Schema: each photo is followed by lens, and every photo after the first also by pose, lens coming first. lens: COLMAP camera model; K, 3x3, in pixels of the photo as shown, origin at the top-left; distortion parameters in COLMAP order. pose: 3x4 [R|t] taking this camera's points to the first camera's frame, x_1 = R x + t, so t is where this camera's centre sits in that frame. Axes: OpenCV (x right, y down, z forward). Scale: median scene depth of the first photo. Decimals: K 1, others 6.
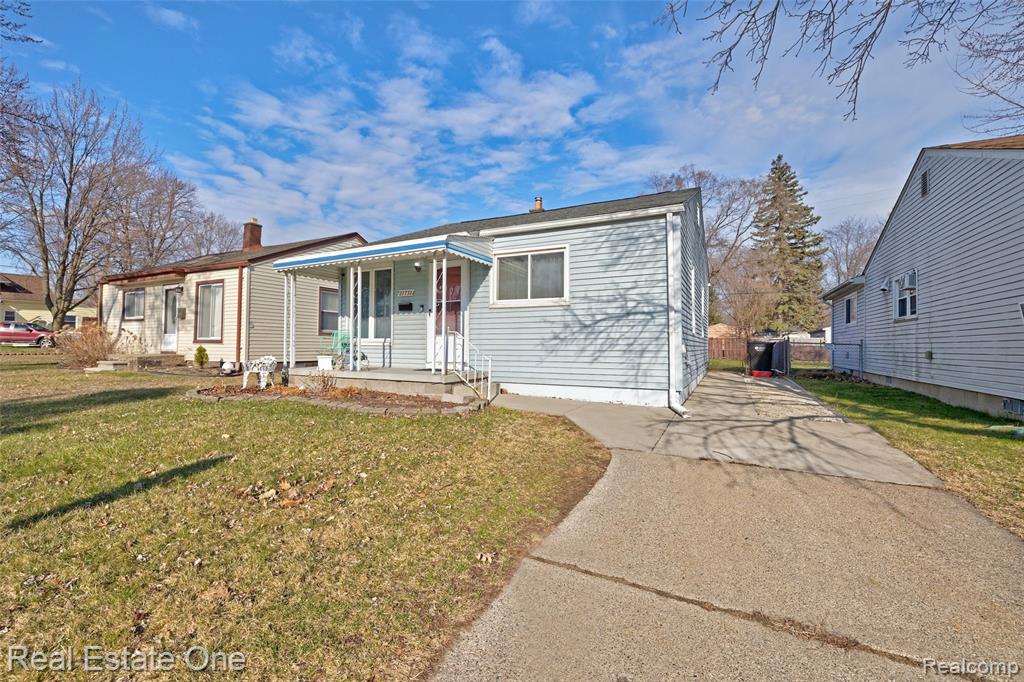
lens RADIAL K [[433.6, 0, 505.1], [0, 433.6, 348.8], [0, 0, 1]] dist [0.000968, -0.001300]
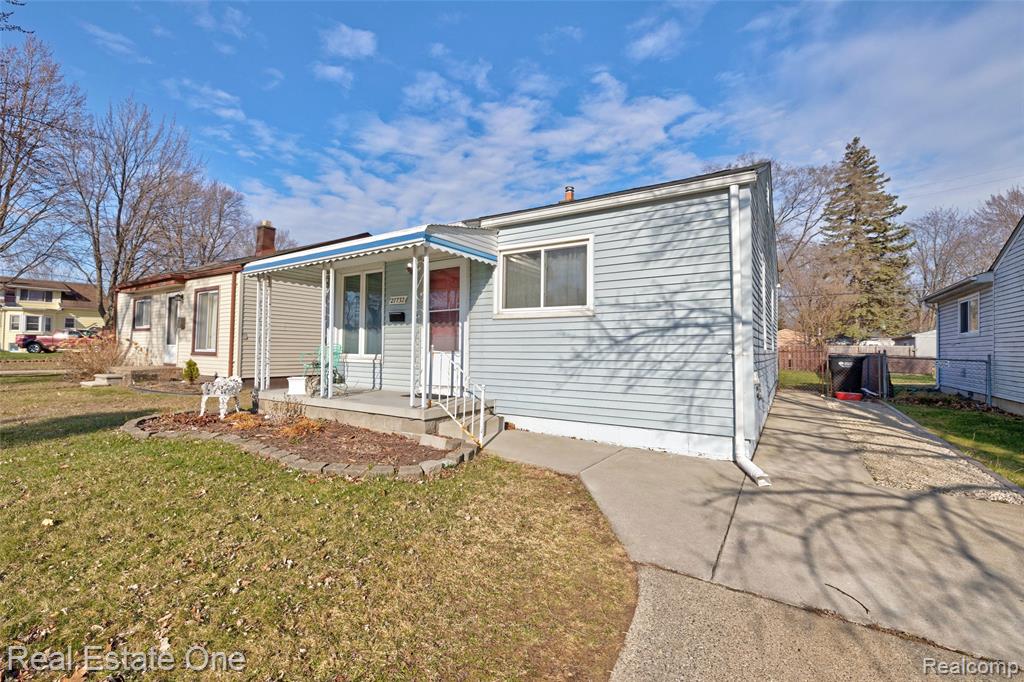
lens RADIAL K [[433.6, 0, 514.2], [0, 433.6, 343.0], [0, 0, 1]] dist [0.000968, -0.001300]
pose [[0.996131, 0.000525, -0.087876, 0.069198], [-0.002398, 0.999772, -0.021210, -0.032891], [0.087844, 0.021339, 0.995906, 0.220659]]
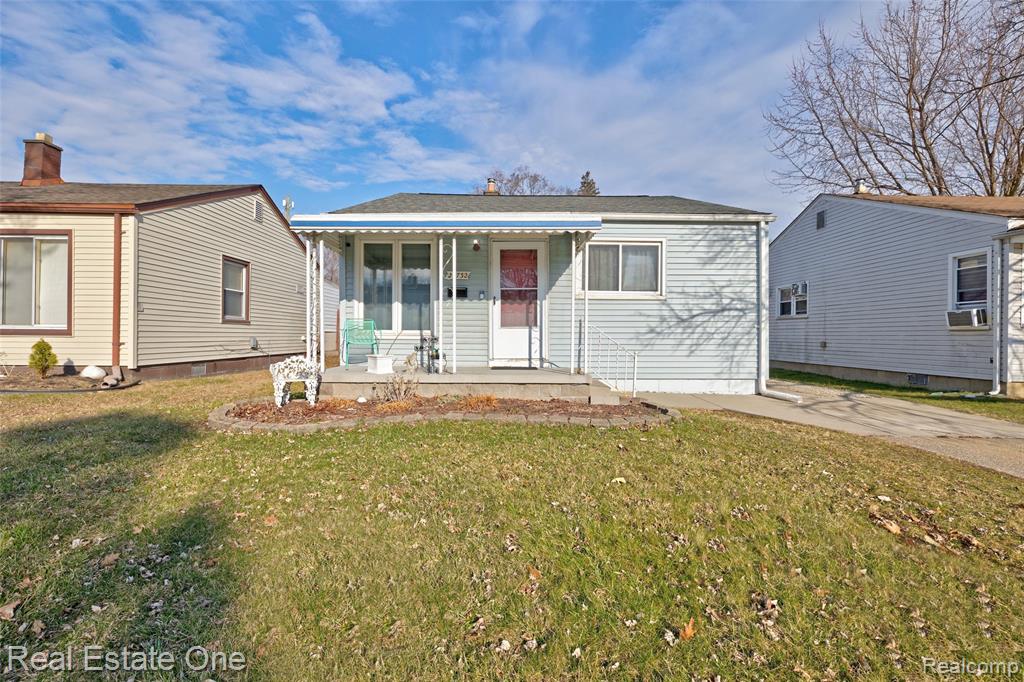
lens RADIAL K [[433.6, 0, 514.1], [0, 433.6, 346.2], [0, 0, 1]] dist [0.000968, -0.001300]
pose [[0.882737, -0.013702, 0.469667, -0.572865], [0.002276, 0.999688, 0.024886, -0.016256], [-0.469861, -0.020898, 0.882493, 0.246141]]
